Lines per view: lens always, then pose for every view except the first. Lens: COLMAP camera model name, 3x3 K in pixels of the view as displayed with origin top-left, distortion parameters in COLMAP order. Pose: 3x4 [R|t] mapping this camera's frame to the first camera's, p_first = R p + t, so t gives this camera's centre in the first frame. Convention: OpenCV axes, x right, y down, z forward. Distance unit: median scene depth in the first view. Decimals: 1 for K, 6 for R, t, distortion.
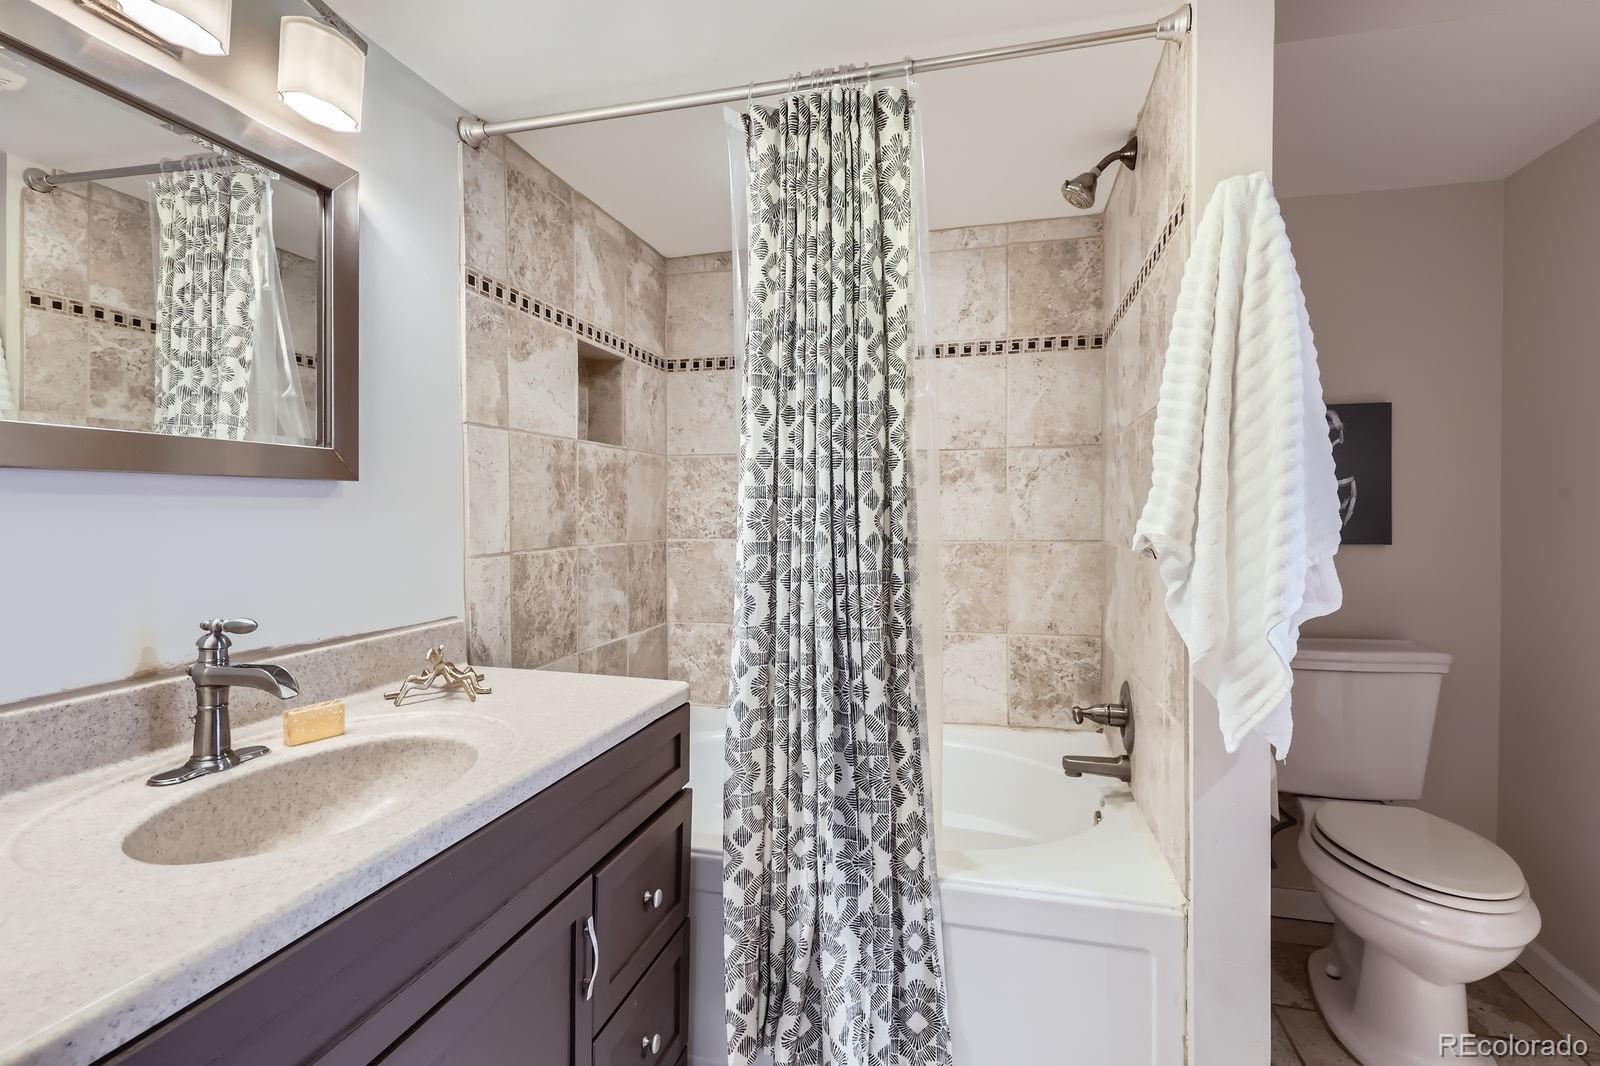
lens RADIAL K [[739.4, 0, 816.8], [0, 739.4, 515.2], [0, 0, 1]] dist [0.012992, -0.000111]
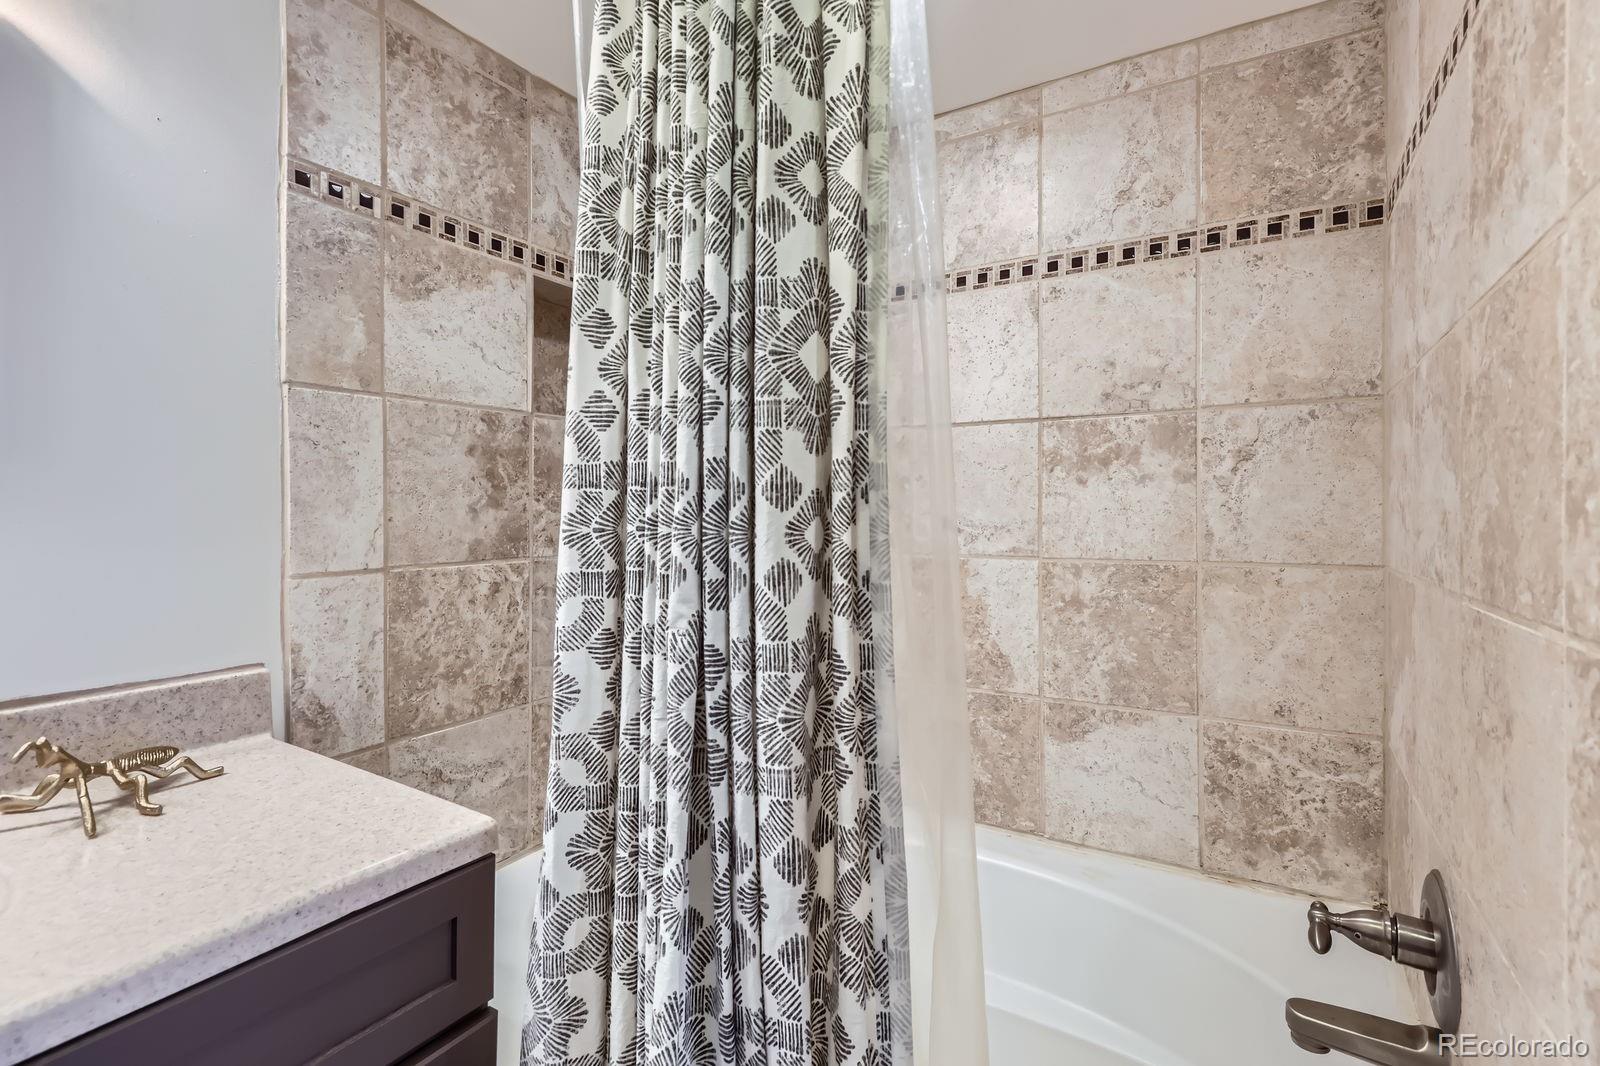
lens RADIAL K [[748.1, 0, 805.4], [0, 748.1, 505.8], [0, 0, 1]] dist [0.003265, -0.000900]
pose [[0.954678, 0.002065, -0.297633, 0.187772], [-0.005284, 0.999936, -0.010010, -0.004695], [0.297593, 0.011129, 0.954628, 0.454108]]
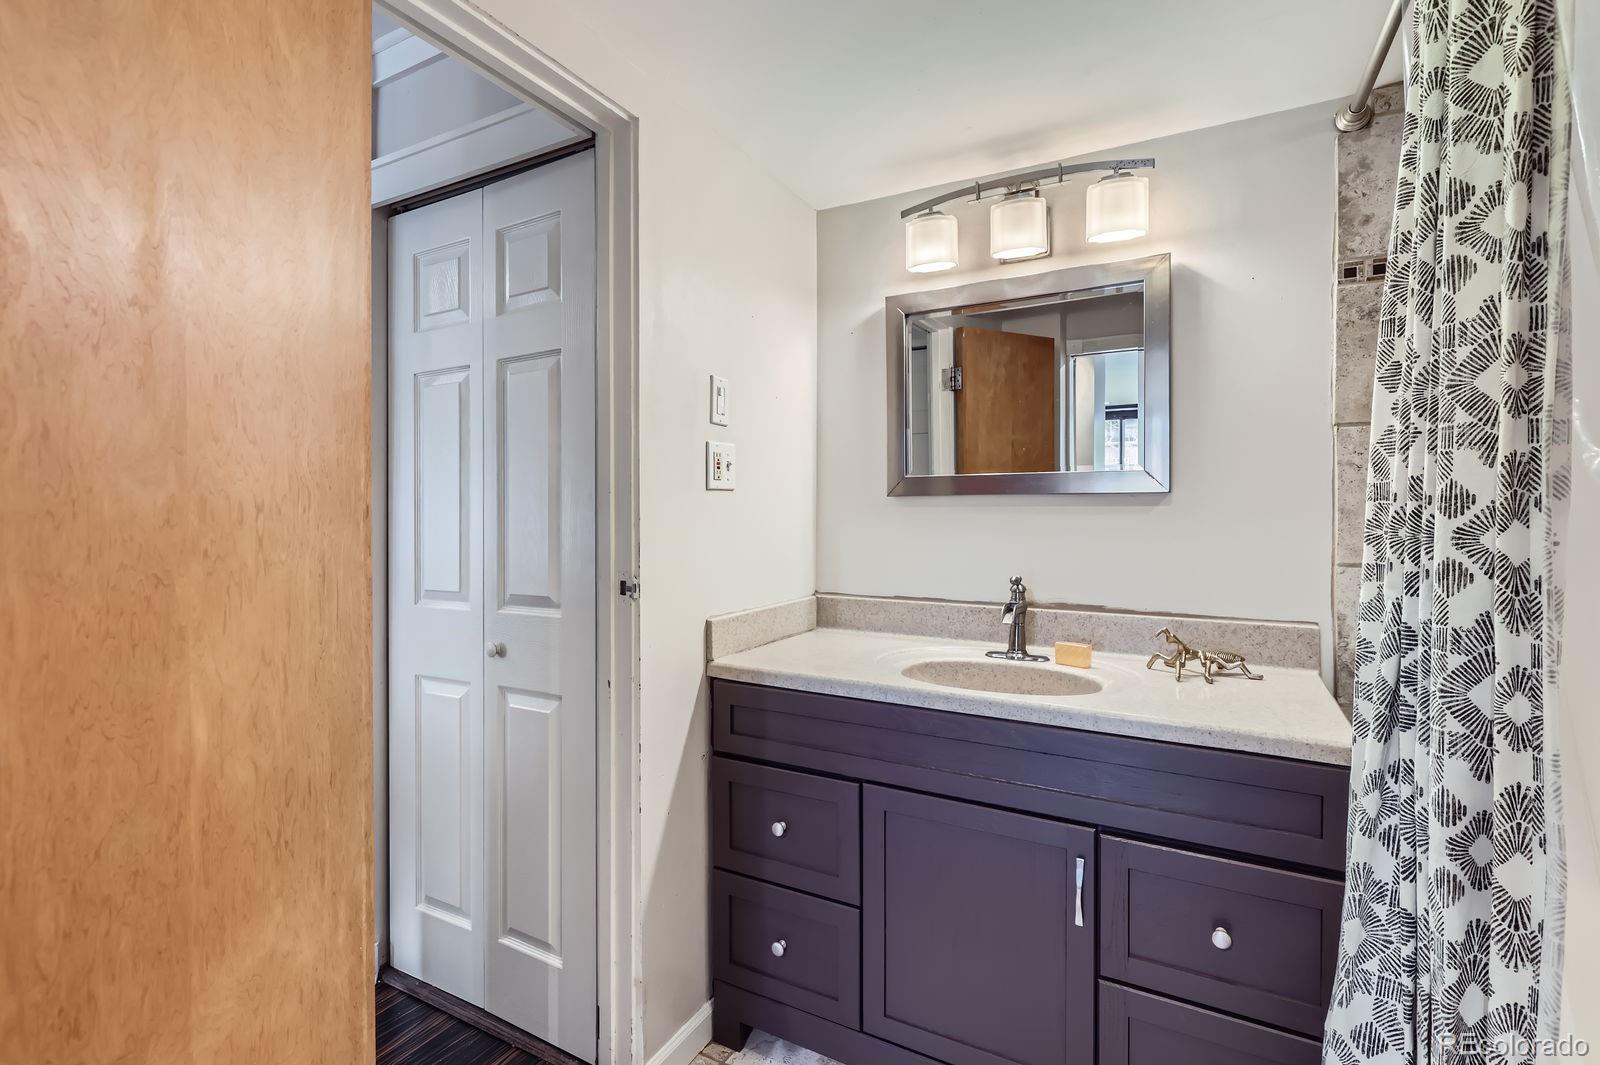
lens RADIAL K [[744.5, 0, 798.8], [0, 744.5, 514.4], [0, 0, 1]] dist [0.004388, -0.001536]
pose [[-0.257696, 0.003830, -0.966218, 0.610360], [-0.011047, 0.999915, 0.006910, -0.007105], [0.966163, 0.012454, -0.257632, 0.547824]]
